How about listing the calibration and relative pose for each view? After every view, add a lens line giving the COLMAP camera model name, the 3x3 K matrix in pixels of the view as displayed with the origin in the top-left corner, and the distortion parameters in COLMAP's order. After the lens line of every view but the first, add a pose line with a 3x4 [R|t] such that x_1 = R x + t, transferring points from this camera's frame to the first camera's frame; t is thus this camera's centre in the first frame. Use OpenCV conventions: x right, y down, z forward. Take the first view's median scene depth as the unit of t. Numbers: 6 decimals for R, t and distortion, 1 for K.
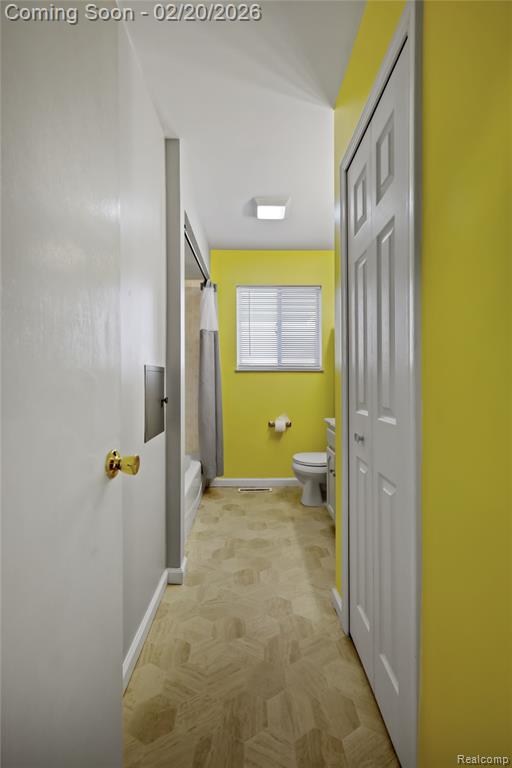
lens RADIAL K [[332.9, 0, 254.4], [0, 332.9, 382.4], [0, 0, 1]] dist [-0.000518, 0.000221]
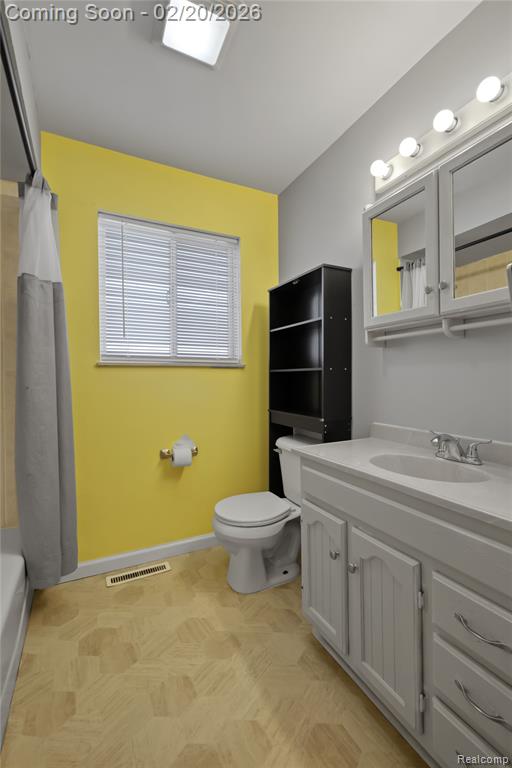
lens RADIAL K [[332.9, 0, 260.6], [0, 332.9, 379.0], [0, 0, 1]] dist [-0.000518, 0.000221]
pose [[0.892159, -0.009606, 0.451620, -0.067727], [0.014056, 0.999880, -0.006501, -0.002949], [-0.451503, 0.012148, 0.892187, 0.403944]]
